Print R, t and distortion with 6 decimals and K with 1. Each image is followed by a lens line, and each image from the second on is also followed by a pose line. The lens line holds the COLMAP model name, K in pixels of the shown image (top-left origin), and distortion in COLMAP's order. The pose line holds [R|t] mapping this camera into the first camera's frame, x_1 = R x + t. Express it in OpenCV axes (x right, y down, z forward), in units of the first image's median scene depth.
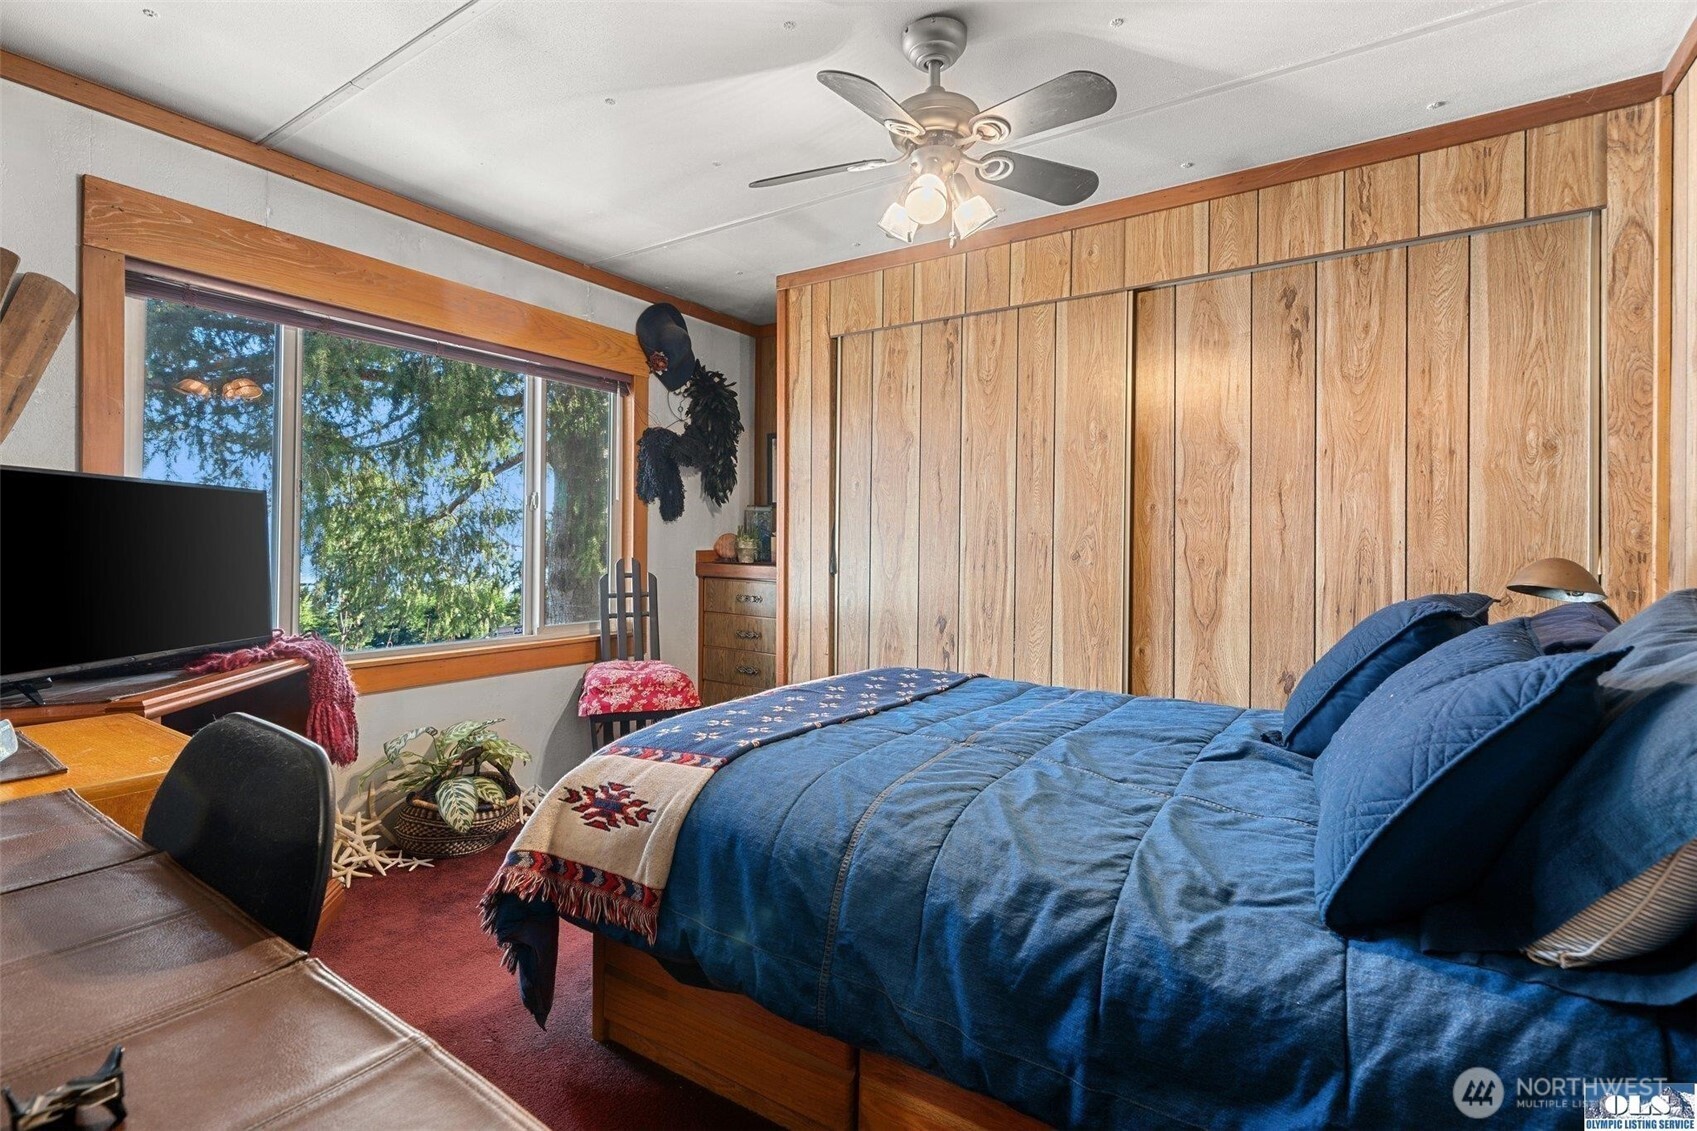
lens RADIAL K [[804.5, 0, 843.1], [0, 804.5, 542.7], [0, 0, 1]] dist [0.000750, 0.000060]
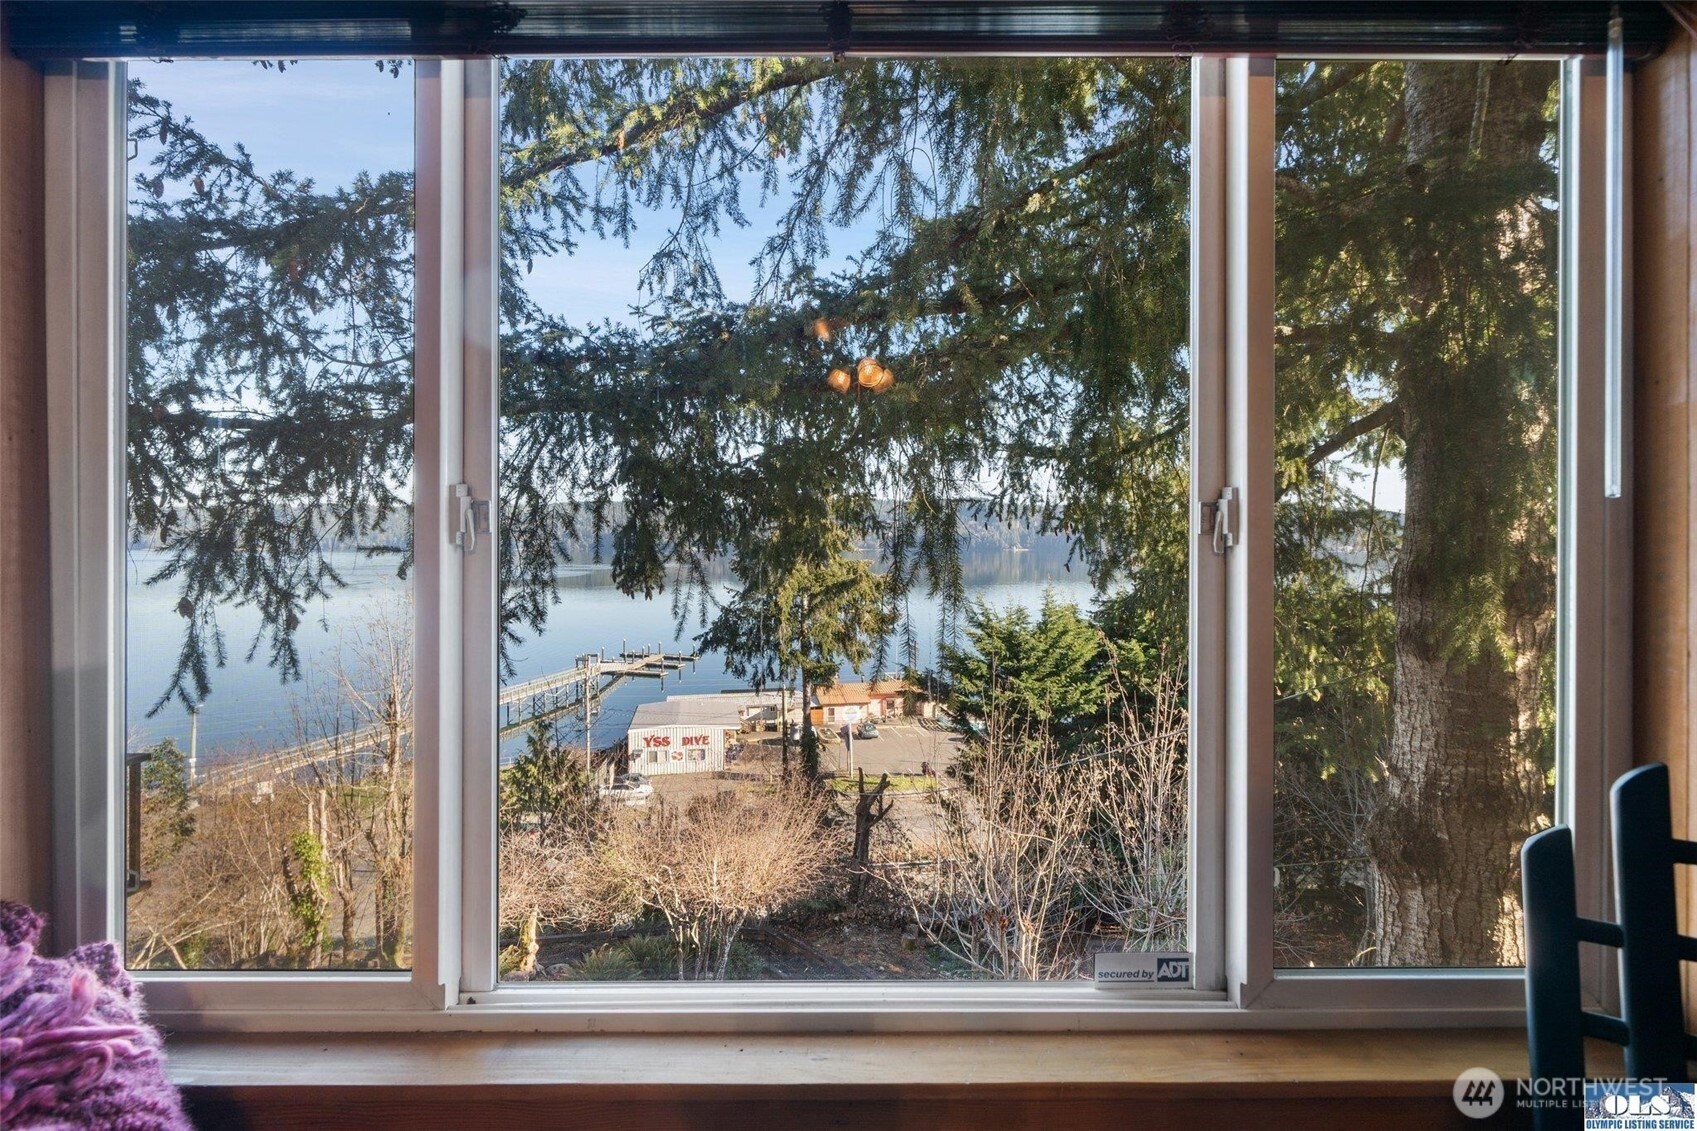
lens RADIAL K [[804.5, 0, 843.1], [0, 804.5, 542.7], [0, 0, 1]] dist [0.000750, 0.000060]
pose [[0.558272, -0.009089, -0.829608, -0.089207], [0.008581, 0.999950, -0.005181, -0.016808], [0.829614, -0.004226, 0.558322, 0.287415]]
